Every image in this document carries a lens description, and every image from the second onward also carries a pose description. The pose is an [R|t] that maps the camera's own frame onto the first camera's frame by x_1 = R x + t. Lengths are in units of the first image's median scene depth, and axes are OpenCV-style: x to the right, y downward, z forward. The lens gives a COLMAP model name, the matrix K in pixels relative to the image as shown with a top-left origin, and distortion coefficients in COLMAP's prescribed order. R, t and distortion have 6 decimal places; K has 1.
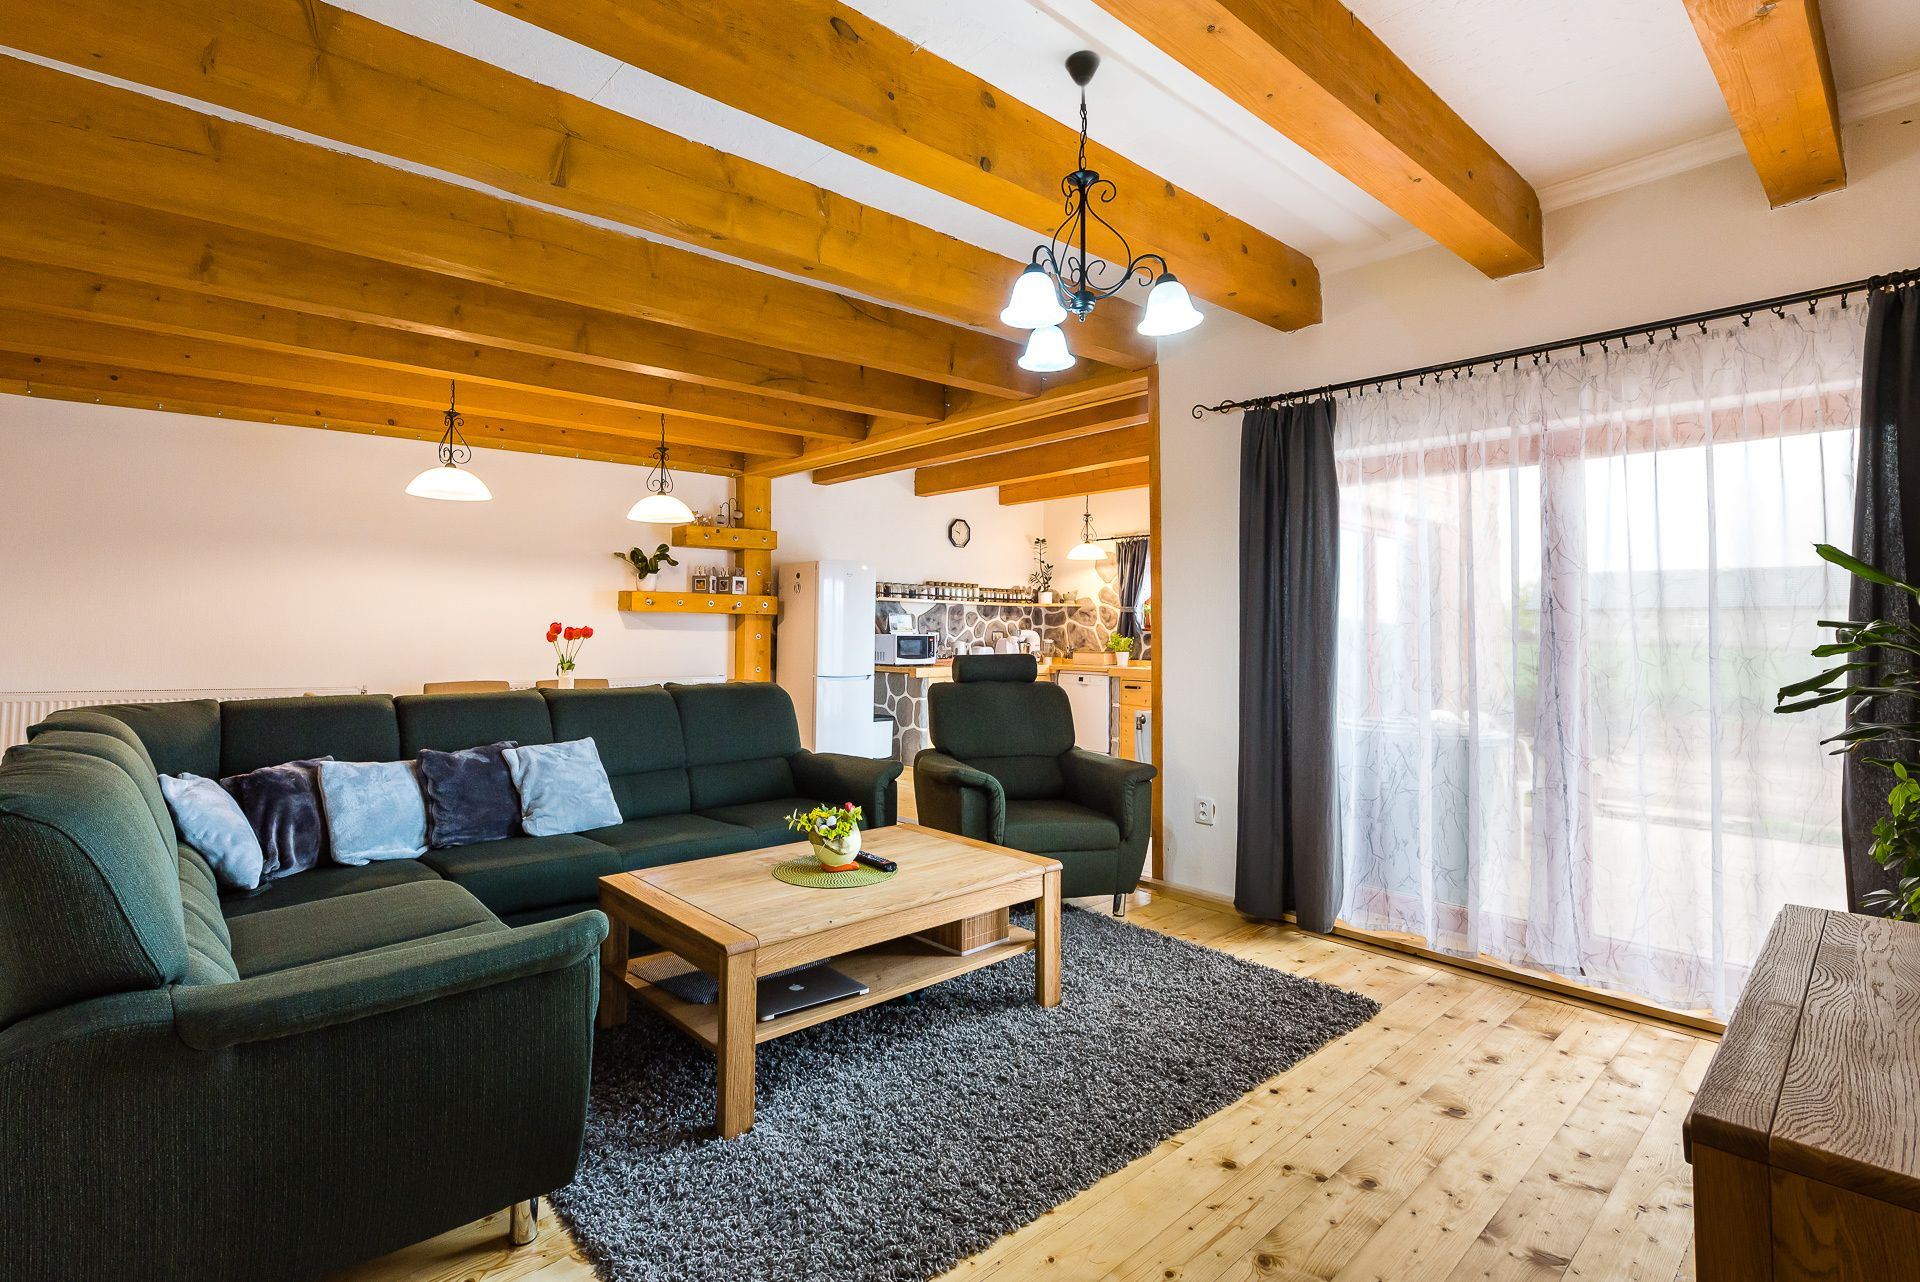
lens RADIAL K [[887.5, 0, 962.5], [0, 887.5, 630.1], [0, 0, 1]] dist [-0.005169, -0.000808]
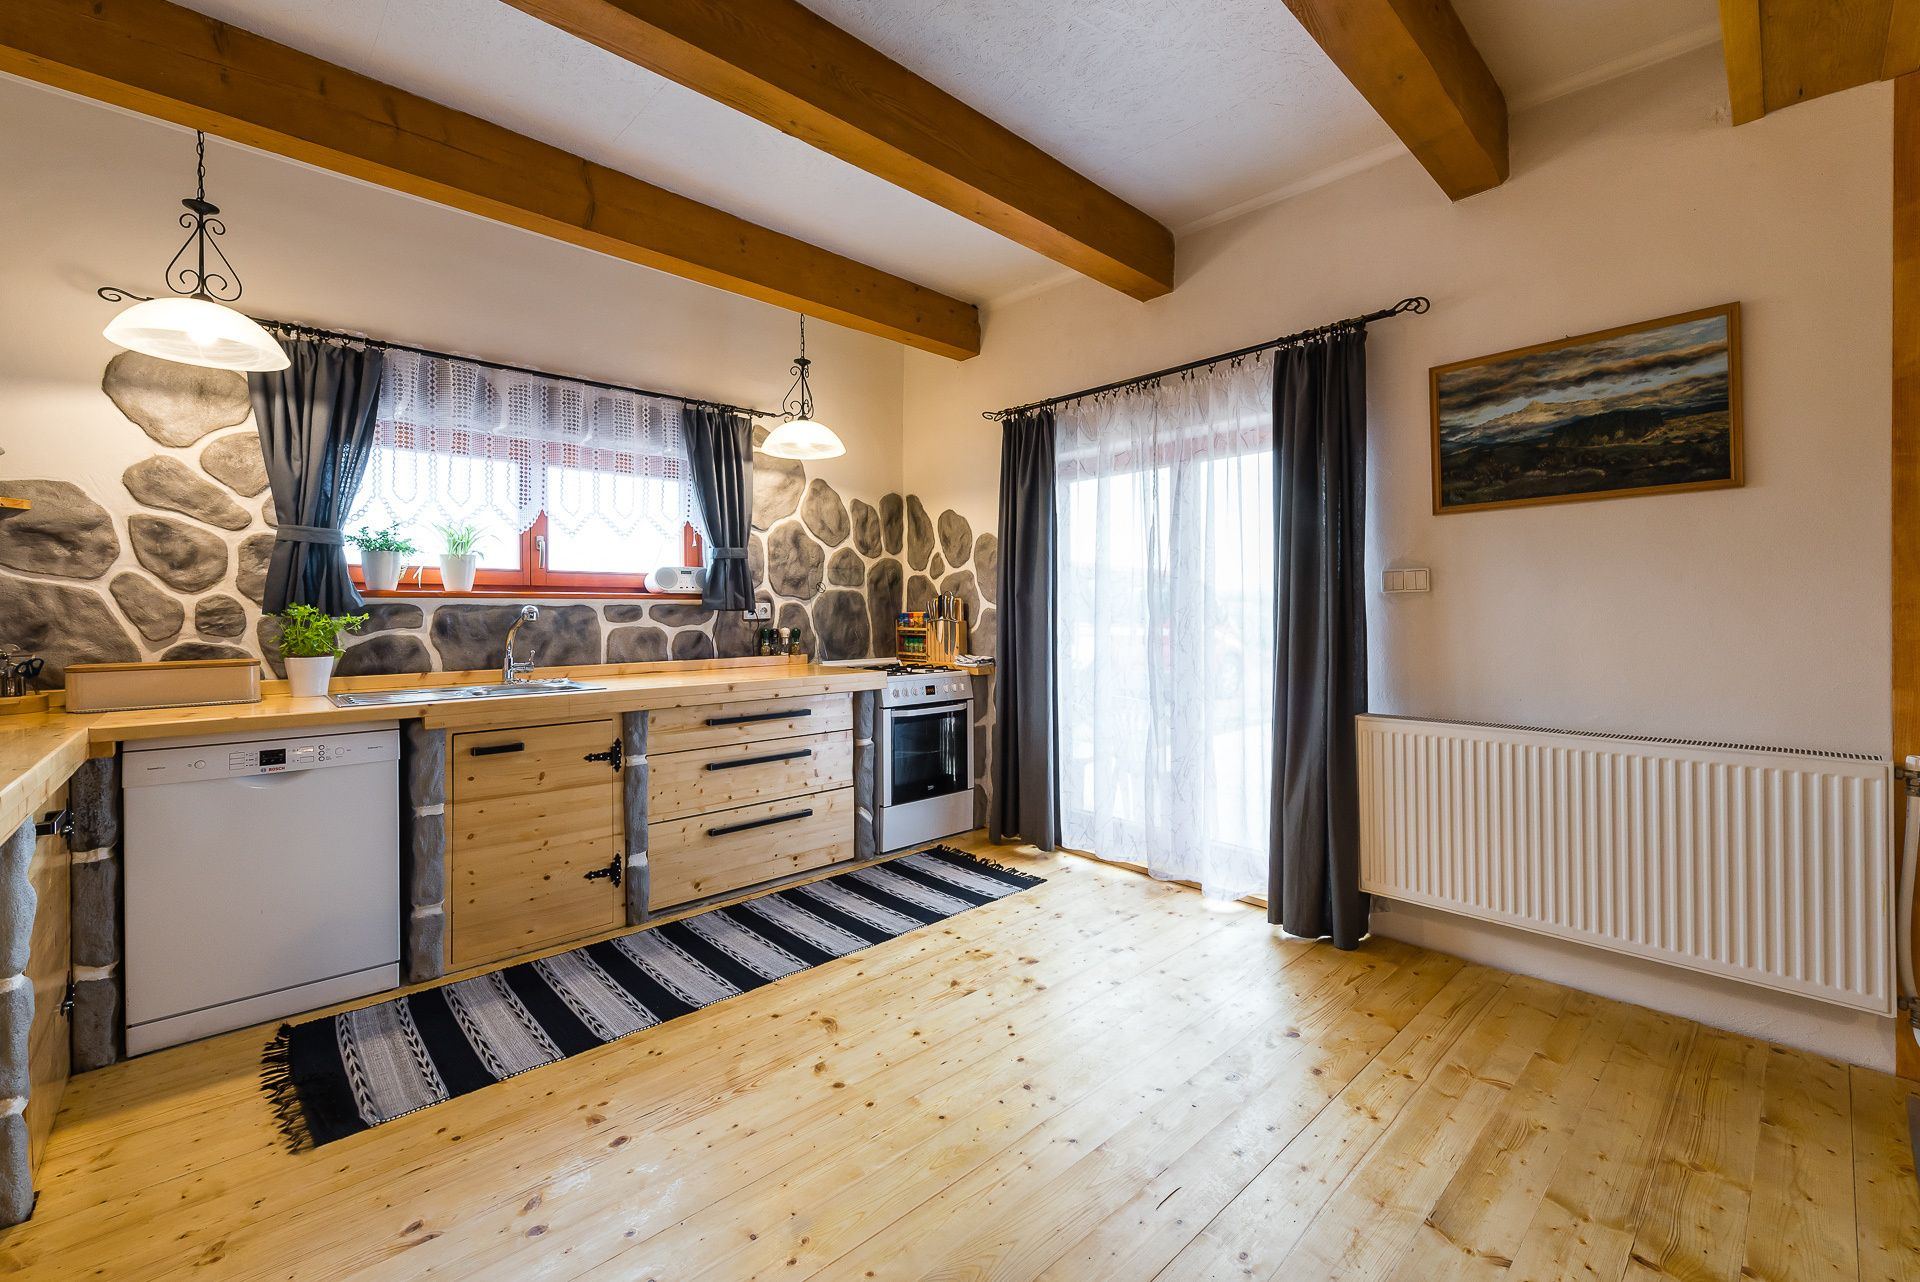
lens RADIAL K [[775.9, 0, 948.7], [0, 775.9, 613.2], [0, 0, 1]] dist [0.003280, -0.001018]
pose [[0.010691, -0.013156, 0.999856, -0.117751], [0.001939, 0.999912, 0.013136, 0.004062], [-0.999941, 0.001798, 0.010716, 0.736697]]
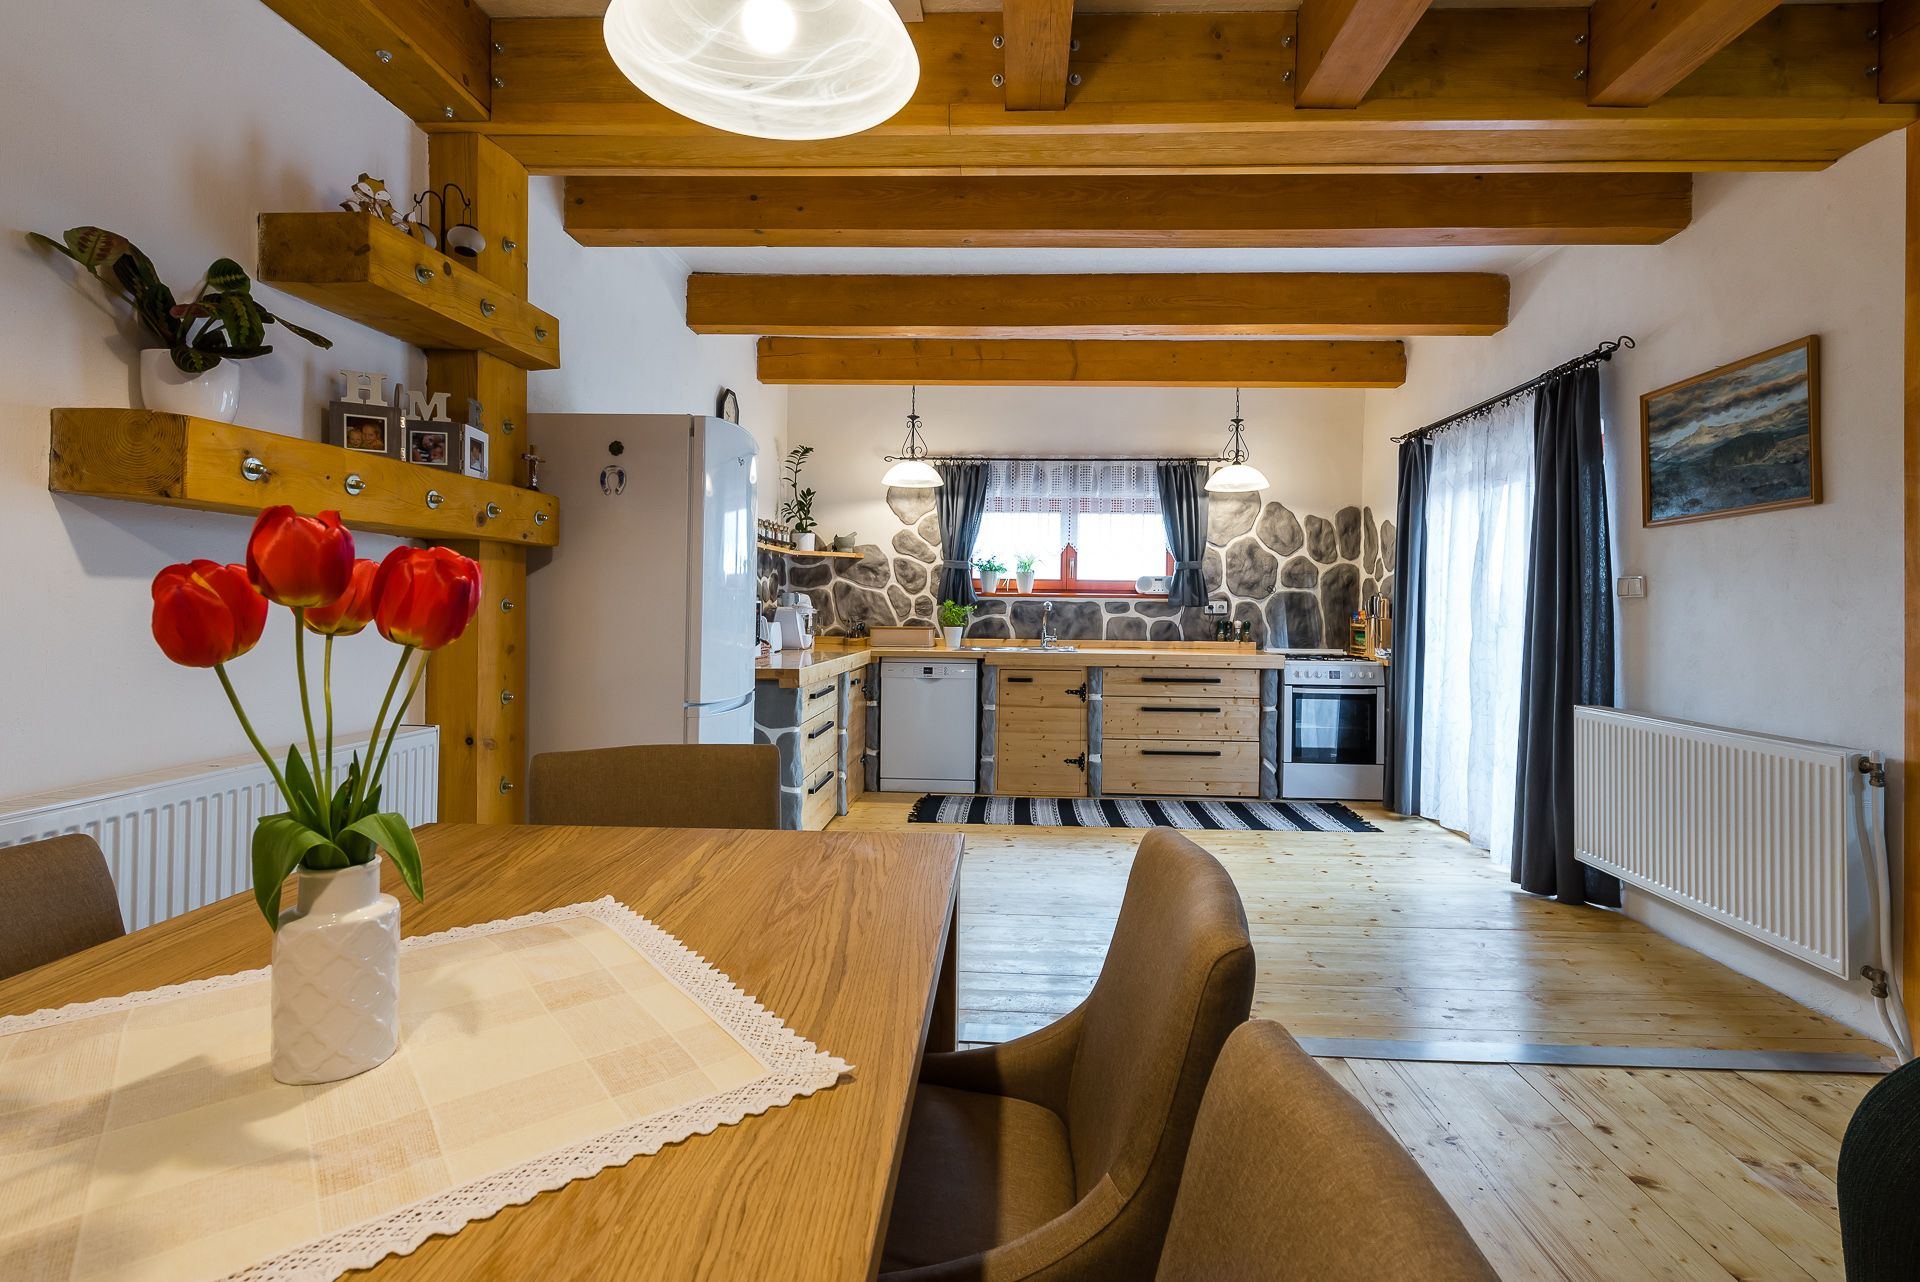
lens RADIAL K [[887.5, 0, 980.6], [0, 887.5, 600.7], [0, 0, 1]] dist [-0.005169, -0.000808]
pose [[0.717771, 0.001984, 0.696276, -0.271888], [-0.006311, 0.999973, 0.003656, 0.002014], [-0.696250, -0.007019, 0.717765, 0.493013]]
